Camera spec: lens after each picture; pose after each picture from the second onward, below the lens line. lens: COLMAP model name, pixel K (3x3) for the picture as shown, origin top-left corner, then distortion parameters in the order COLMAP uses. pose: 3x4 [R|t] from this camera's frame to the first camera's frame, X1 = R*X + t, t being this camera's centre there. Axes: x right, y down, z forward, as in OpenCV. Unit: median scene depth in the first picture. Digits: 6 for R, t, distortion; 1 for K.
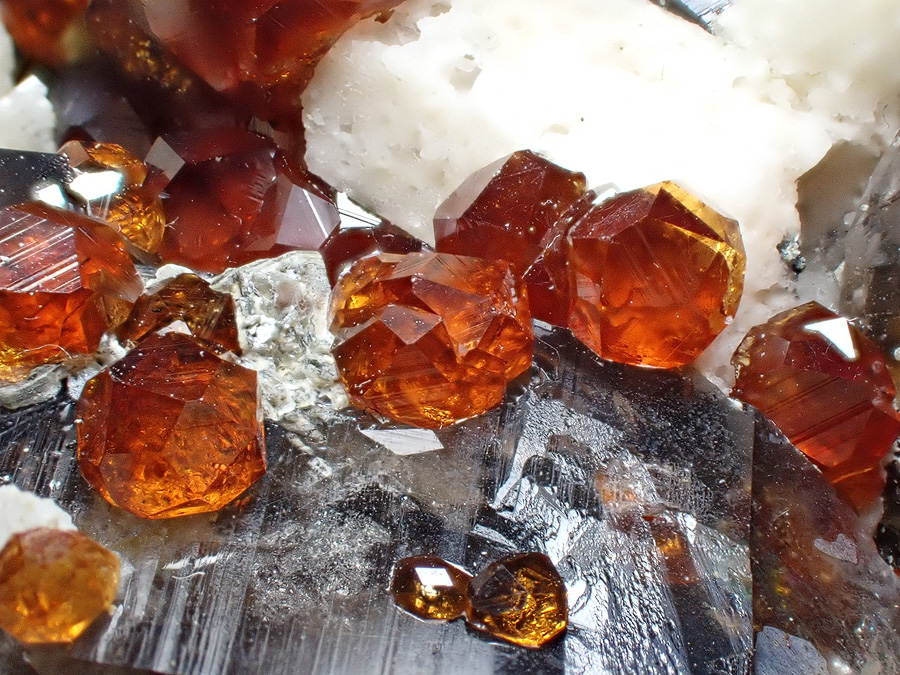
lens RADIAL K [[2554.2, 0, 450.1], [0, 2554.2, 338.3], [0, 0, 1]] dist [-0.080288, 0.000000]
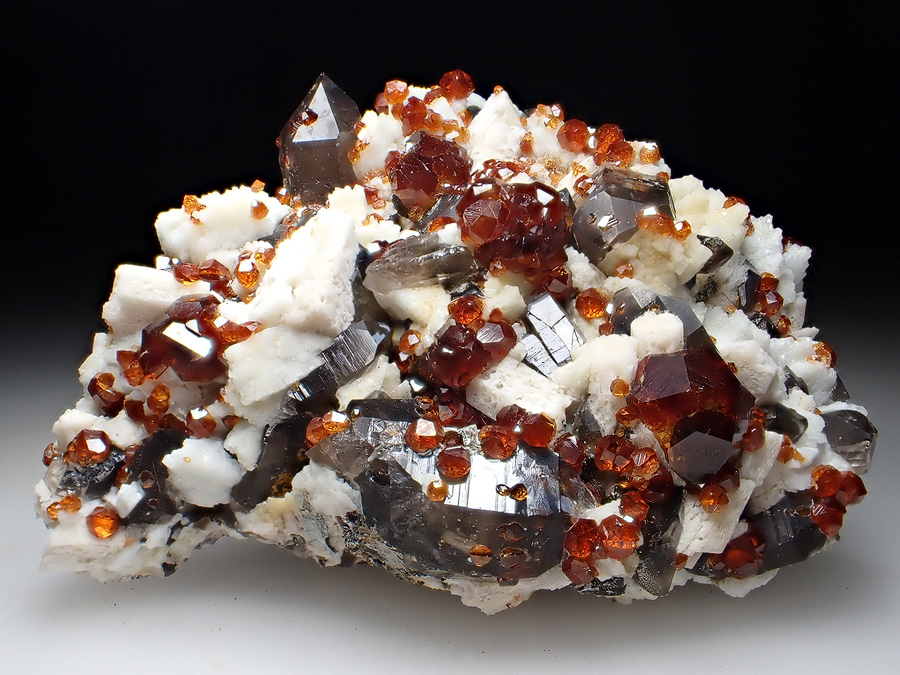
lens RADIAL K [[938.6, 0, 450.0], [0, 938.6, 337.2], [0, 0, 1]] dist [0.013297, 0.000000]
pose [[0.997773, -0.001982, 0.066666, -0.235378], [0.002504, 0.999967, -0.007757, -0.200941], [-0.066648, 0.007906, 0.997745, -0.937625]]
